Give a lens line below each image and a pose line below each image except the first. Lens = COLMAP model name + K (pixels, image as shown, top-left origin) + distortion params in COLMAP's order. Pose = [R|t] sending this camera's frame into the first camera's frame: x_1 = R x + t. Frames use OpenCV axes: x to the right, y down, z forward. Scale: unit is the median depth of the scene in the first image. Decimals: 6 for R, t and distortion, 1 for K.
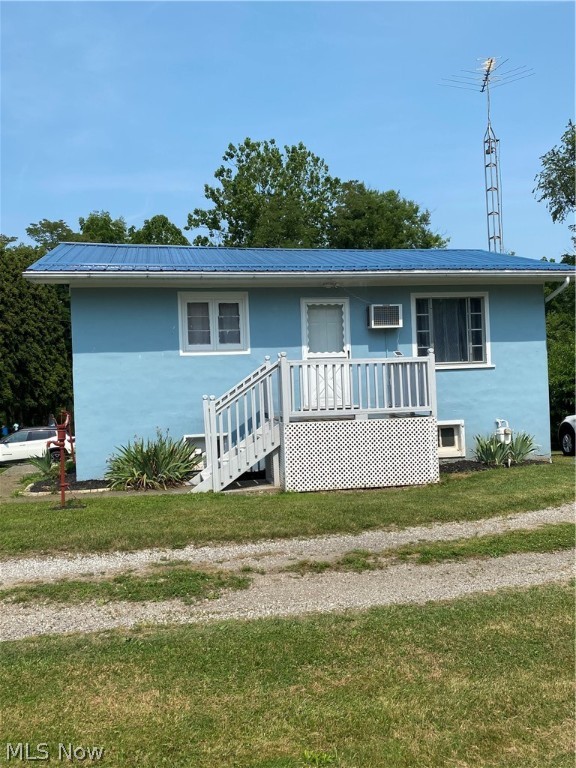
lens RADIAL K [[635.9, 0, 288.0], [0, 635.9, 384.0], [0, 0, 1]] dist [0.015631, -0.004112]
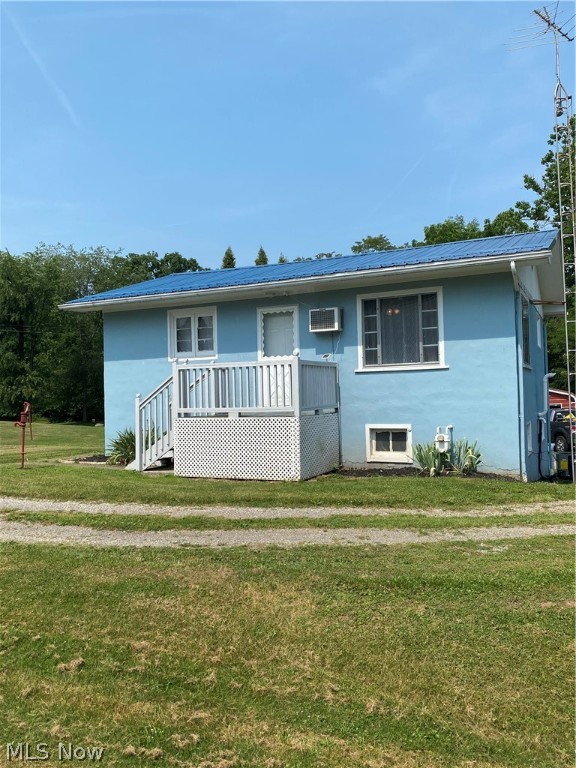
lens RADIAL K [[635.9, 0, 288.0], [0, 635.9, 384.0], [0, 0, 1]] dist [0.015631, -0.004112]
pose [[0.798376, 0.004987, -0.602139, 0.722393], [-0.006109, 0.999981, 0.000182, -0.002549], [0.602129, 0.003533, 0.798391, 0.140412]]
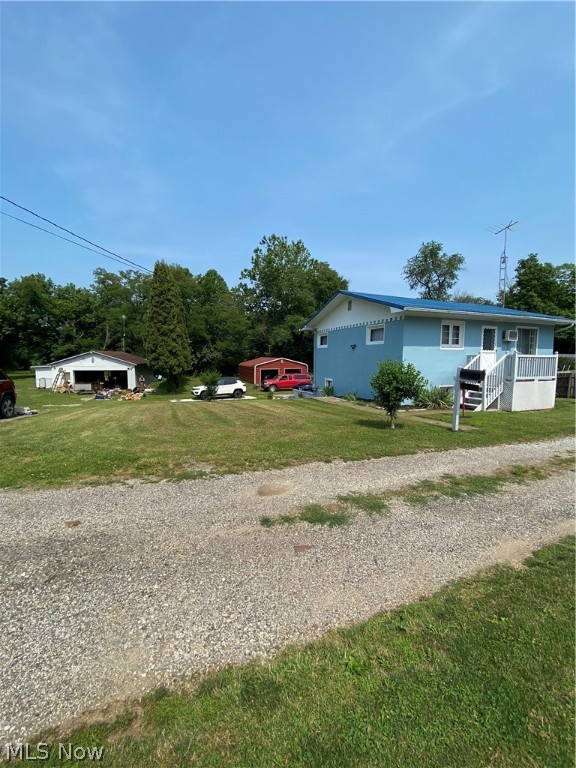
lens RADIAL K [[313.9, 0, 288.0], [0, 313.9, 384.0], [0, 0, 1]] dist [0.000620, -0.000111]
pose [[0.983337, 0.024881, 0.180080, -0.823362], [-0.038403, 0.996665, 0.071995, 0.015641], [-0.177688, -0.077711, 0.981014, 0.027523]]
